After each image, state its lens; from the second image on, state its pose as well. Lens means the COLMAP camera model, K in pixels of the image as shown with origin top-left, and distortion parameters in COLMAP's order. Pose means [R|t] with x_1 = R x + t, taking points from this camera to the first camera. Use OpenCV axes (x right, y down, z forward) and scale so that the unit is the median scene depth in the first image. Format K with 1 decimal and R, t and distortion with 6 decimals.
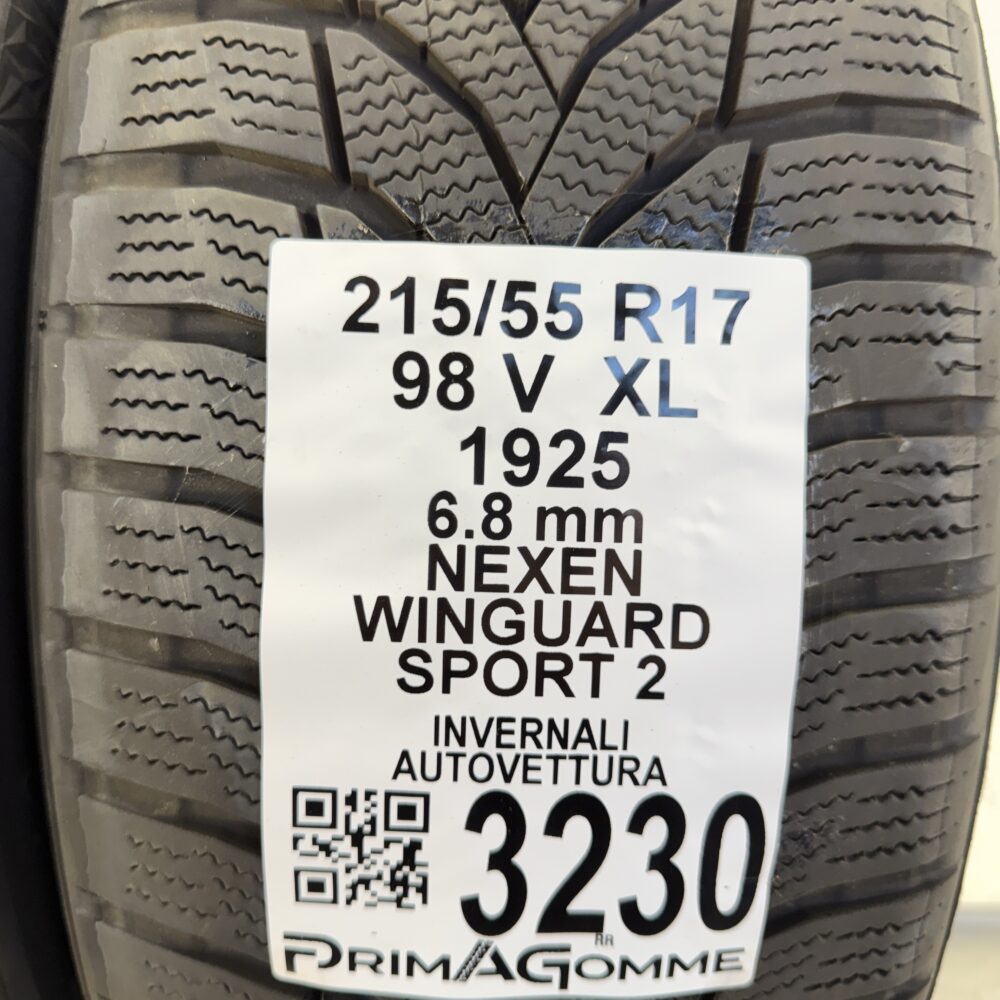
lens RADIAL K [[920.2, 0, 506.6], [0, 920.2, 499.1], [0, 0, 1]] dist [0.005613, 0.000000]
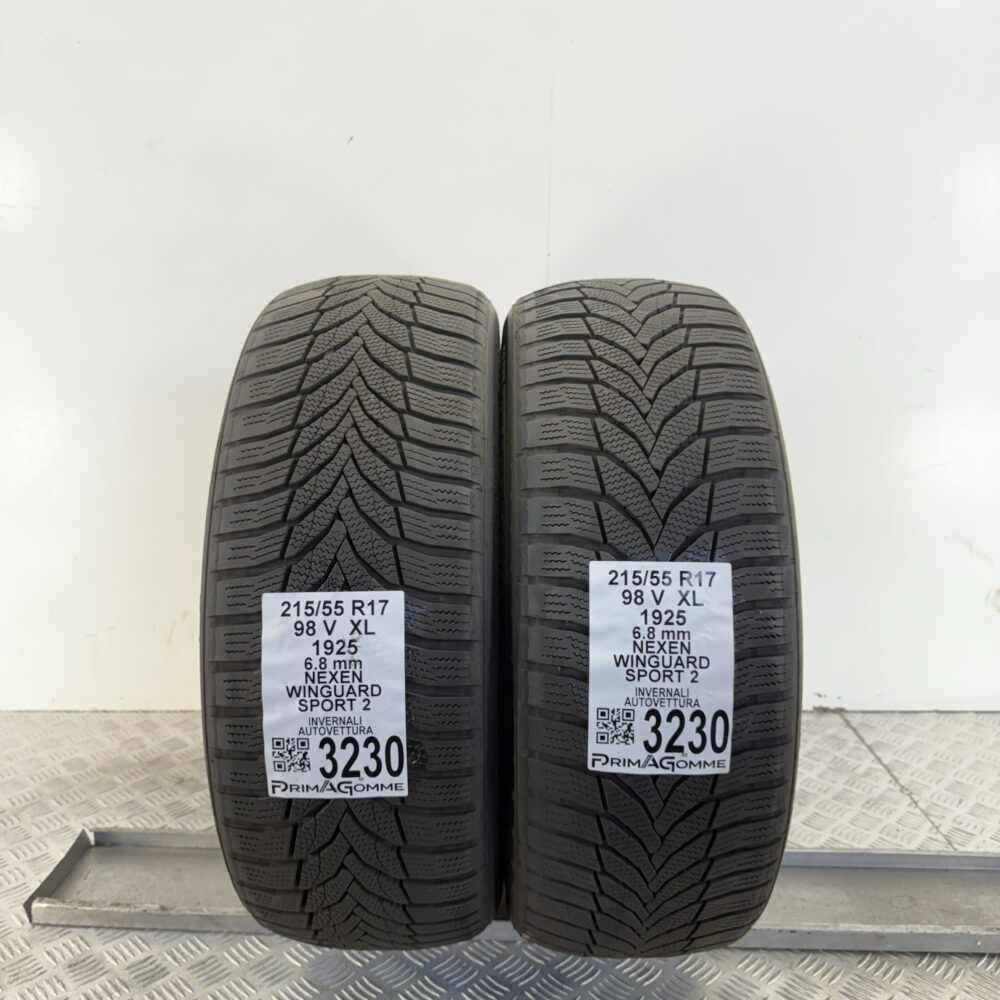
lens RADIAL K [[920.2, 0, 487.3], [0, 920.2, 478.5], [0, 0, 1]] dist [0.005613, 0.000000]
pose [[0.997363, -0.022502, -0.068999, -0.395250], [0.011569, 0.987857, -0.154934, -0.029295], [0.071648, 0.153727, 0.985512, -2.802083]]
